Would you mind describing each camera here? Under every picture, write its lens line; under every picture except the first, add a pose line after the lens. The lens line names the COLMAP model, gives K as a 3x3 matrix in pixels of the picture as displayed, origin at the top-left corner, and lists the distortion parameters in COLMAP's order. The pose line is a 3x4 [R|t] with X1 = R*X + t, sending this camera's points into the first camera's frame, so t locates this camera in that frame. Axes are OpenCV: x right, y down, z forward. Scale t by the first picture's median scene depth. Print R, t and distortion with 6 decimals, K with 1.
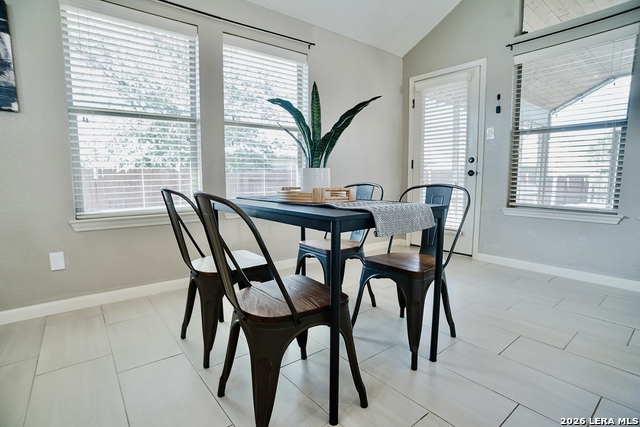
lens RADIAL K [[314.6, 0, 321.2], [0, 314.6, 204.6], [0, 0, 1]] dist [-0.044516, 0.025481]
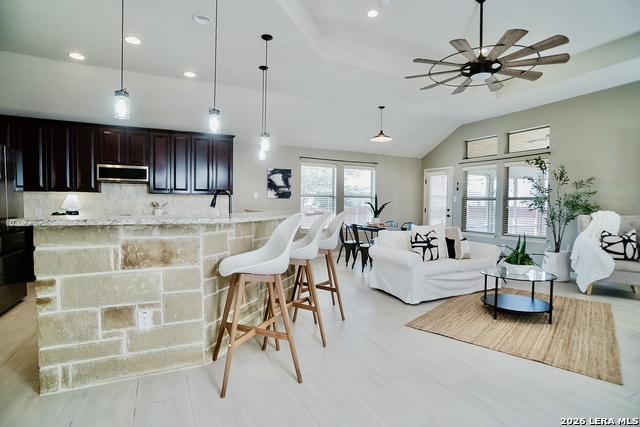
lens RADIAL K [[314.6, 0, 321.2], [0, 314.6, 204.6], [0, 0, 1]] dist [-0.044516, 0.025481]
pose [[0.976708, 0.009474, -0.214363, 0.076652], [-0.028582, 0.995866, -0.086215, 0.041124], [0.212660, 0.090334, 0.972942, -1.507371]]
